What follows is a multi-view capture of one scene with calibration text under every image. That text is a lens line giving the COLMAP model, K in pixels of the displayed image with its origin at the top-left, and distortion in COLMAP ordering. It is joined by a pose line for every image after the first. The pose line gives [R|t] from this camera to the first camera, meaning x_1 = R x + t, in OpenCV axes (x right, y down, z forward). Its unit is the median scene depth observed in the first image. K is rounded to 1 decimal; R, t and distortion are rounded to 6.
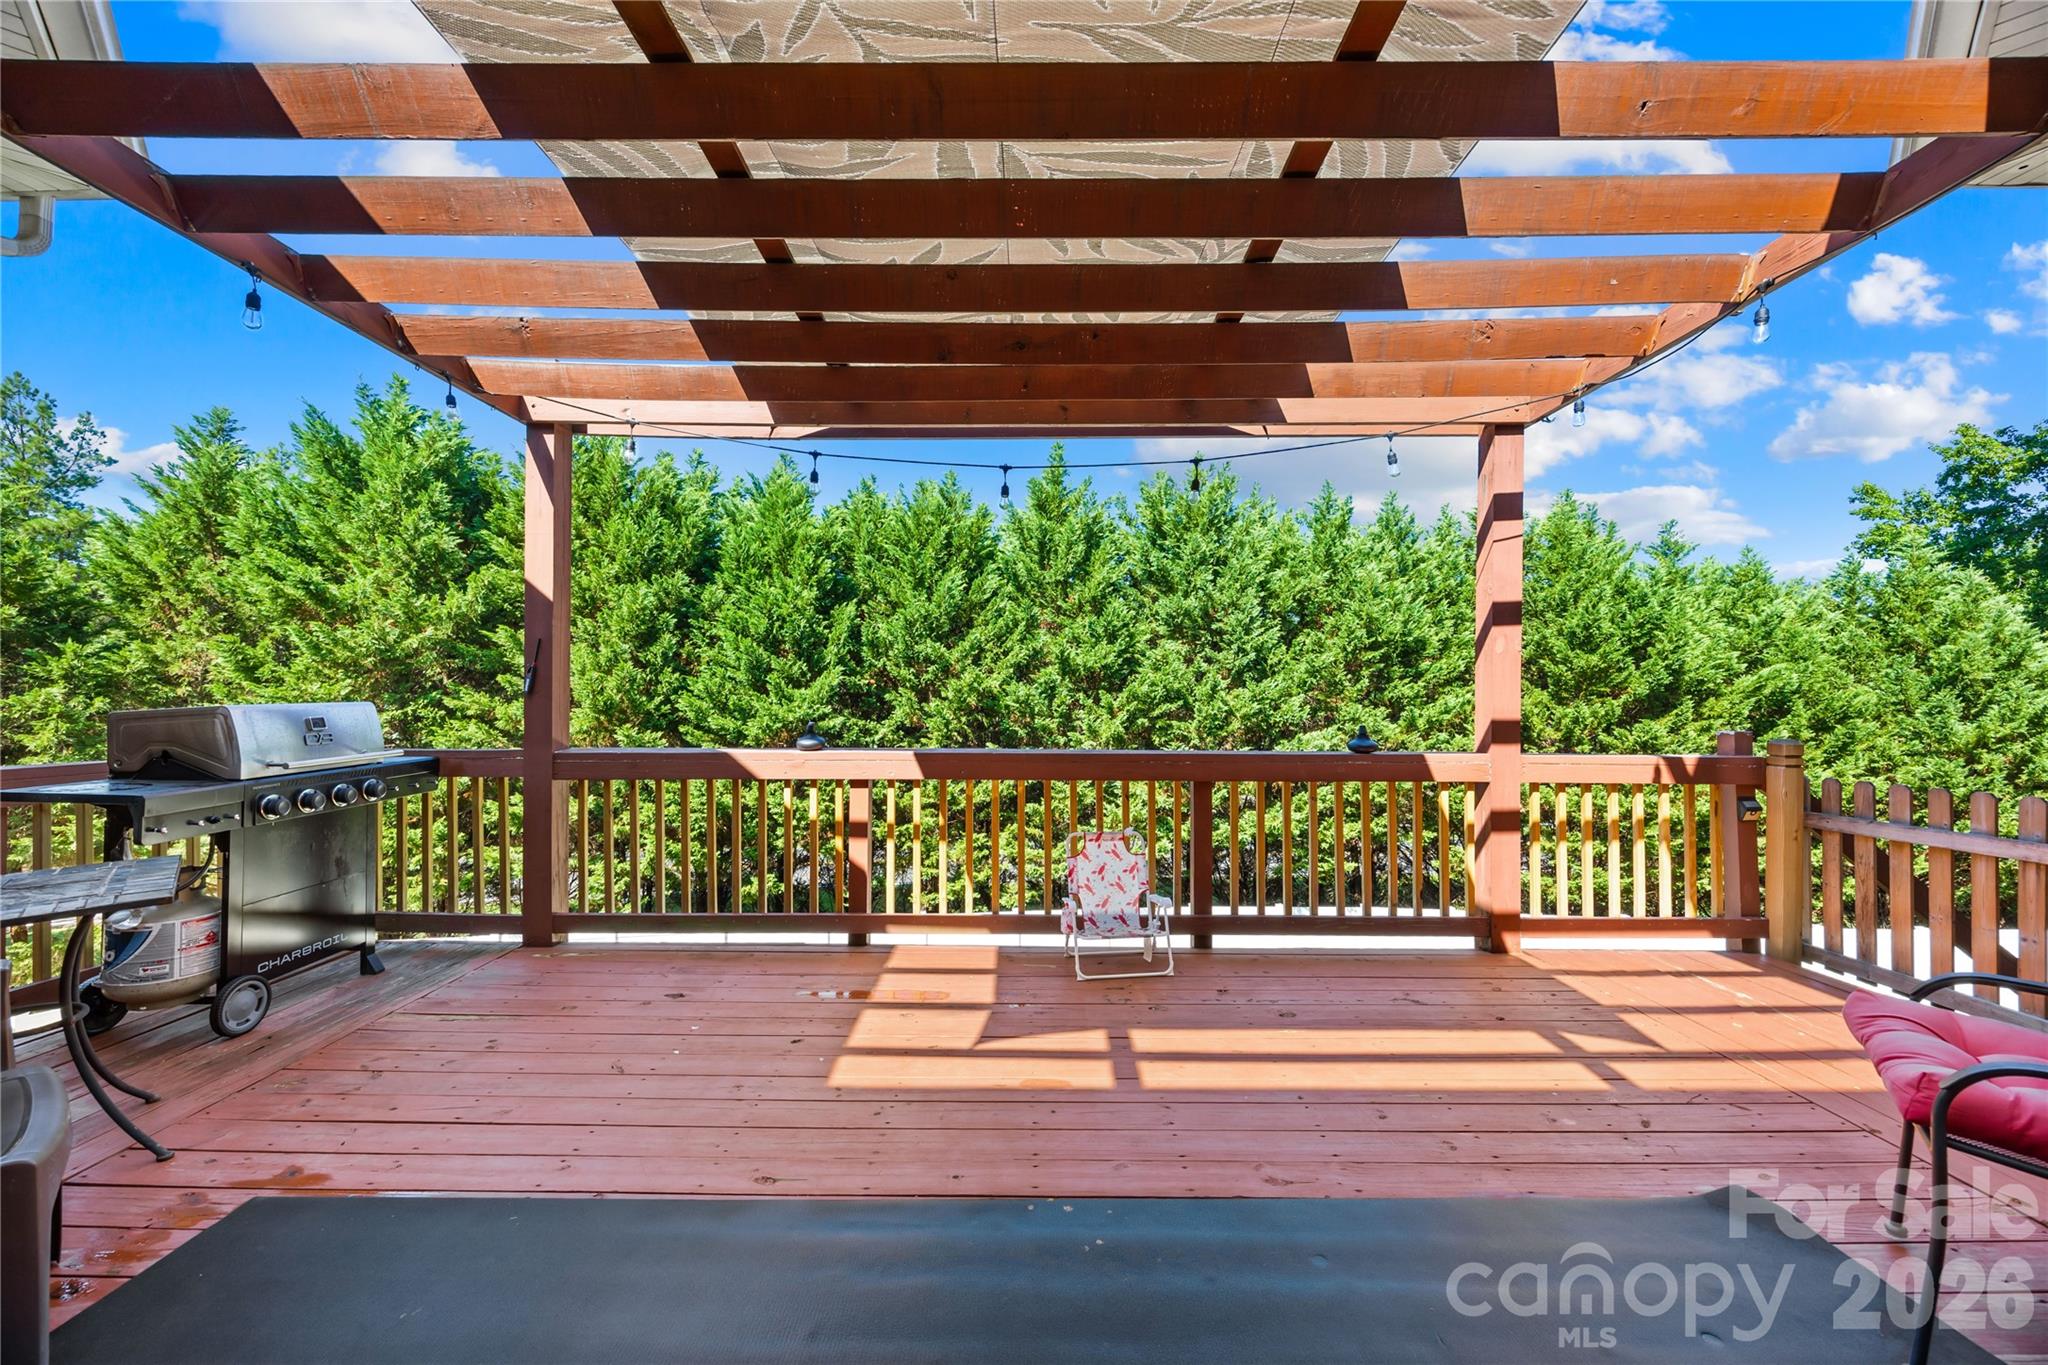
lens RADIAL K [[775.7, 0, 1028.4], [0, 775.7, 674.5], [0, 0, 1]] dist [-0.000999, 0.000375]
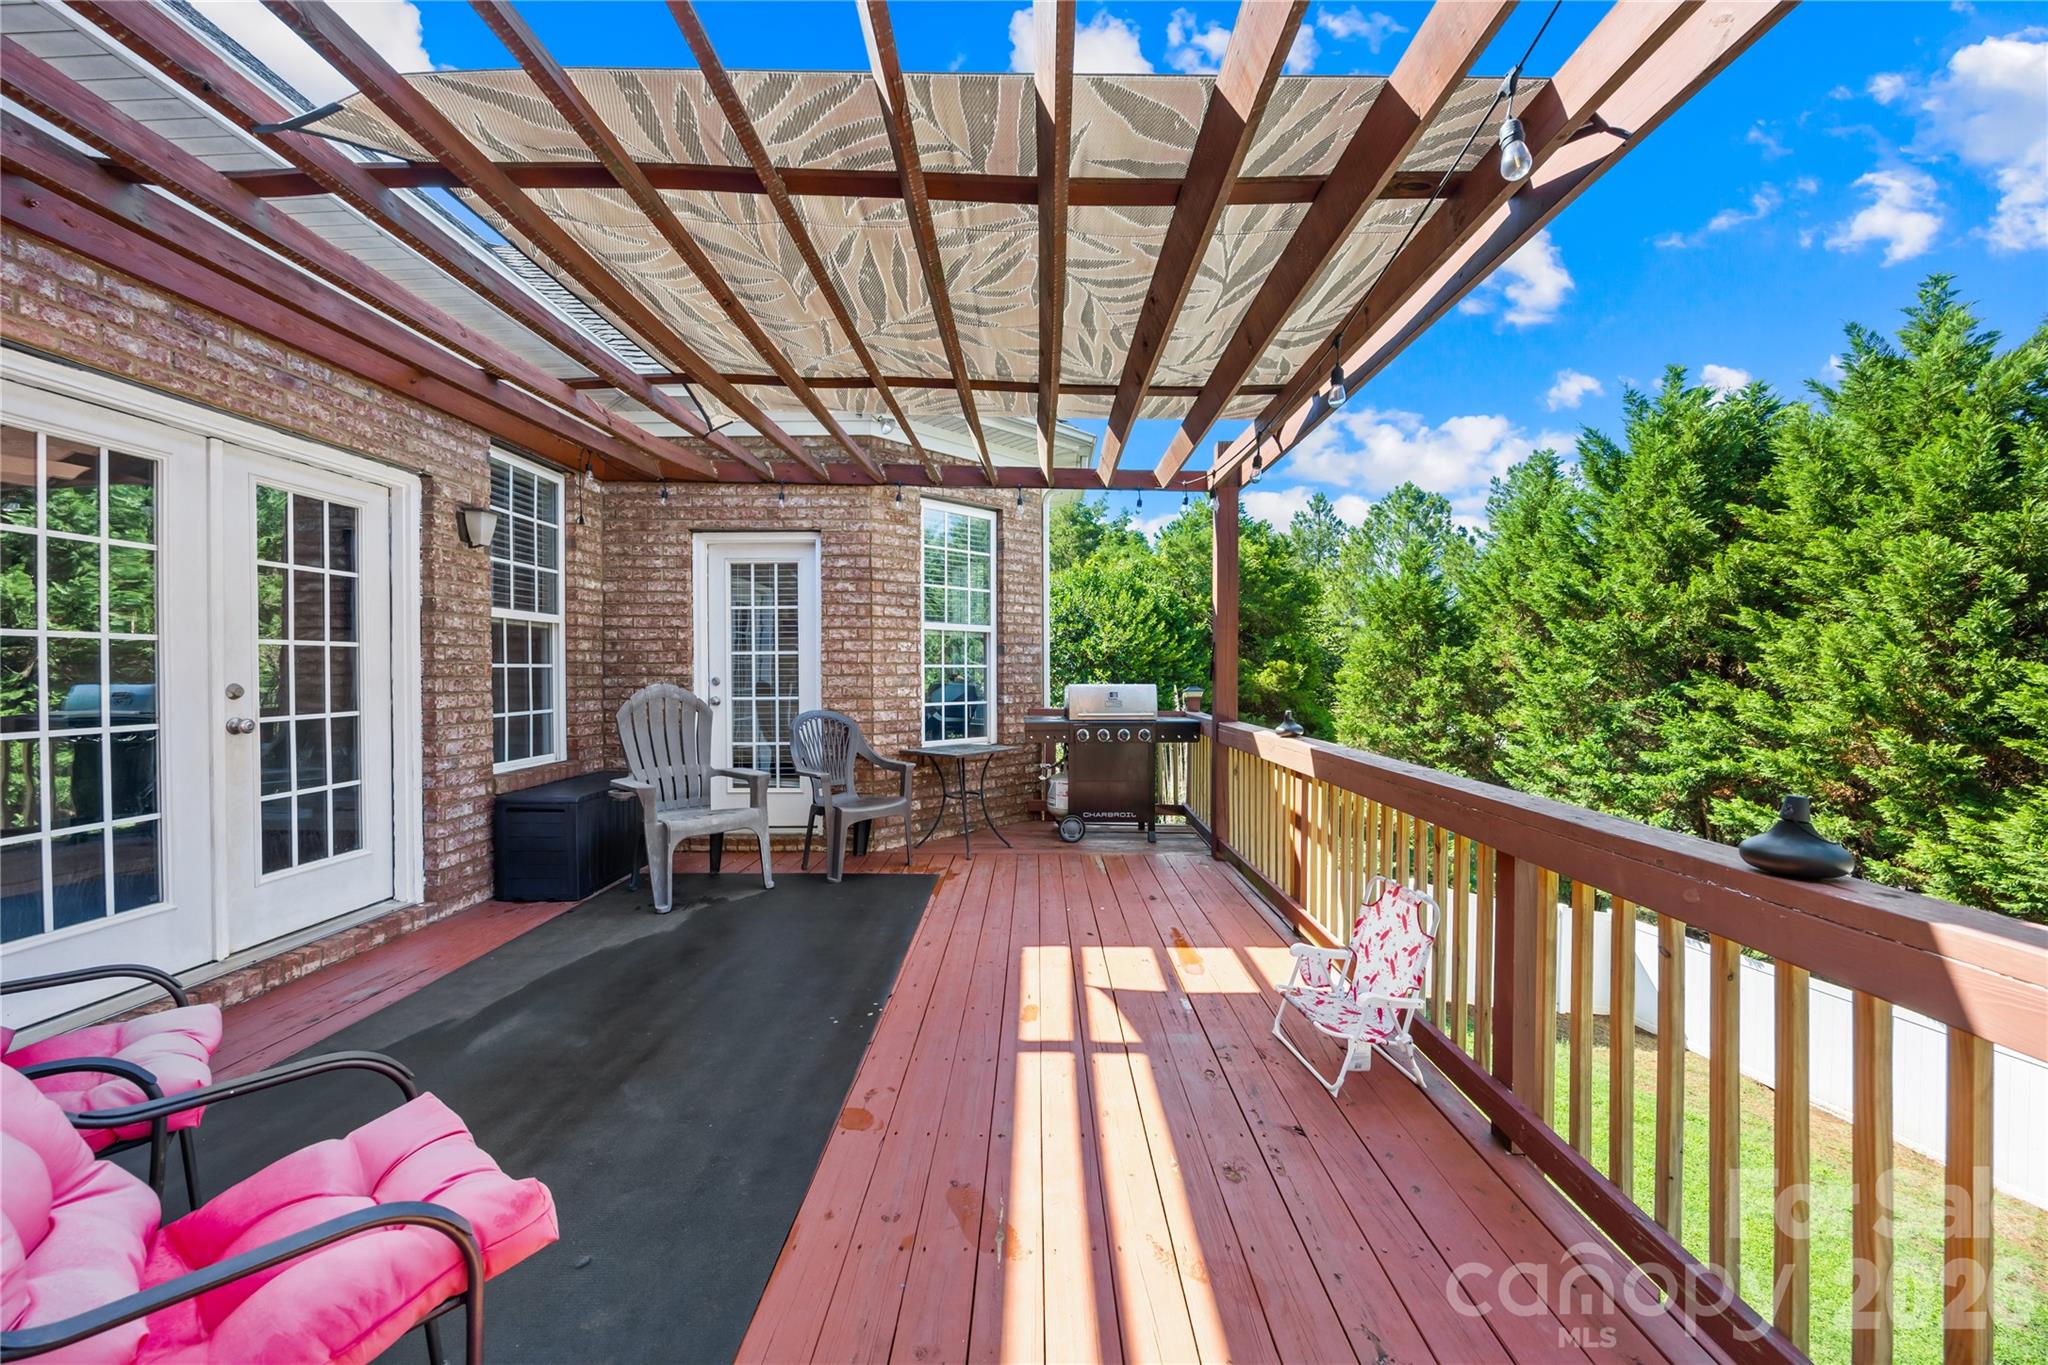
lens RADIAL K [[775.7, 0, 1028.4], [0, 775.7, 674.5], [0, 0, 1]] dist [-0.000999, 0.000375]
pose [[0.002670, 0.000657, -0.999996, 0.219587], [0.013229, 0.999912, 0.000692, 0.002298], [0.999909, -0.013231, 0.002661, 0.183287]]
